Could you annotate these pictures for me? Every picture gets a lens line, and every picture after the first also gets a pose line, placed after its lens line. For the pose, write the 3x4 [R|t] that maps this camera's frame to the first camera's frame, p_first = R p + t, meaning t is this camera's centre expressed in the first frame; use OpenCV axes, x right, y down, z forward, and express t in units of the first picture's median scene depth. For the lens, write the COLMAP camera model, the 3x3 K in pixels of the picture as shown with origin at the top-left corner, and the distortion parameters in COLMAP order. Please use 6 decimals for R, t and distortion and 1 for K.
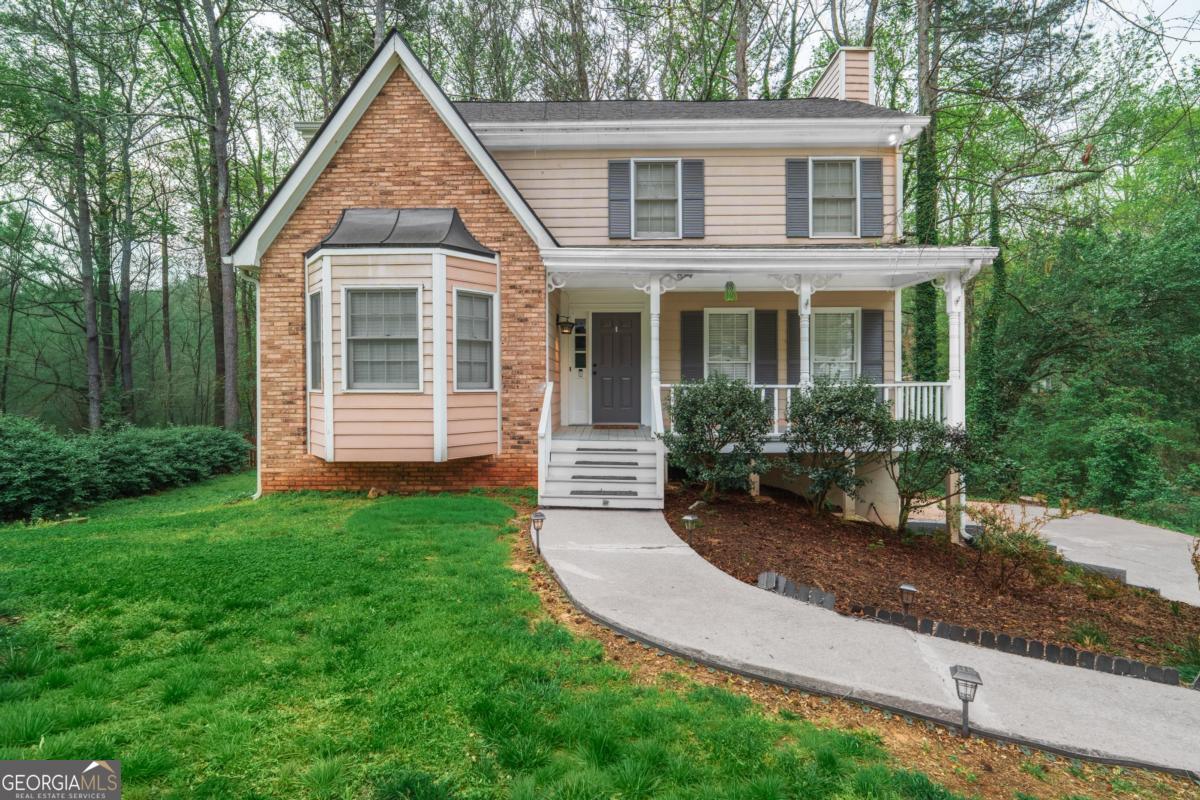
lens RADIAL K [[543.8, 0, 599.3], [0, 543.8, 393.2], [0, 0, 1]] dist [-0.004593, -0.000456]
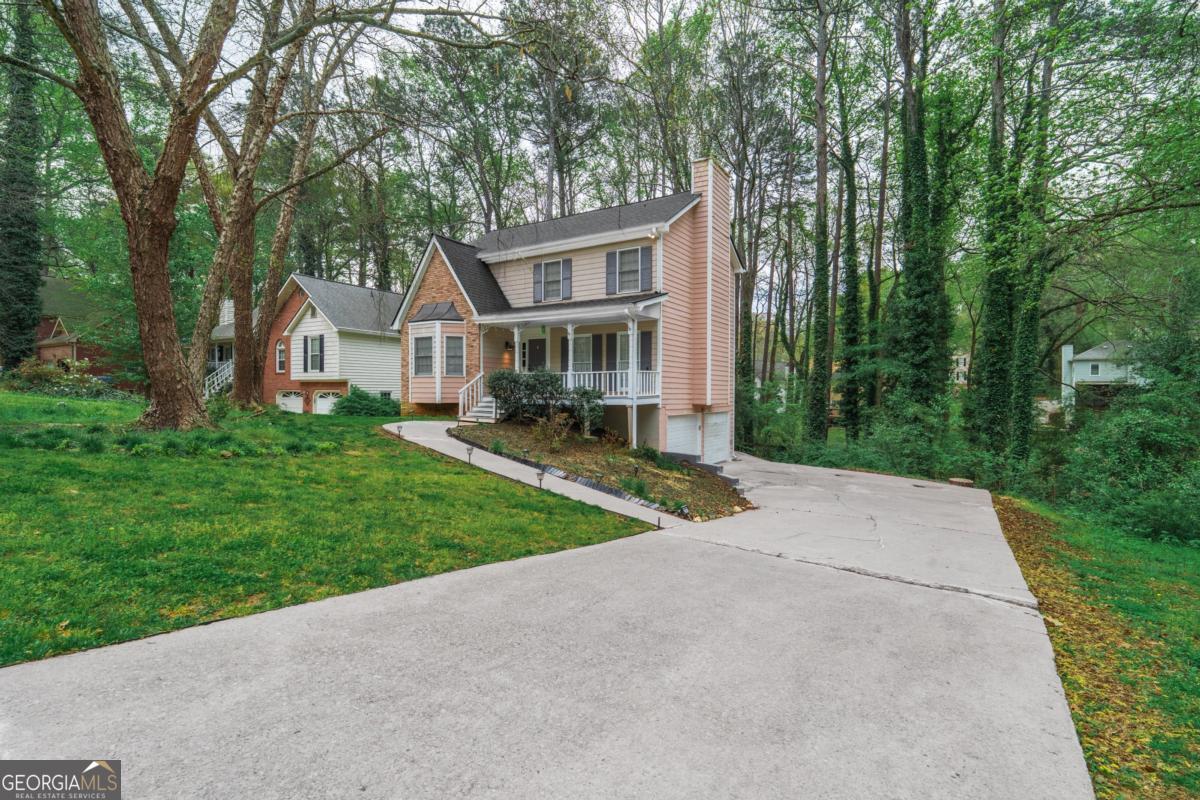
lens RADIAL K [[543.8, 0, 601.3], [0, 543.8, 400.2], [0, 0, 1]] dist [-0.004593, -0.000456]
pose [[0.846652, 0.017319, -0.531865, 1.599683], [-0.015177, 0.999850, 0.008398, 0.071611], [0.531930, 0.000962, 0.846787, -0.707411]]
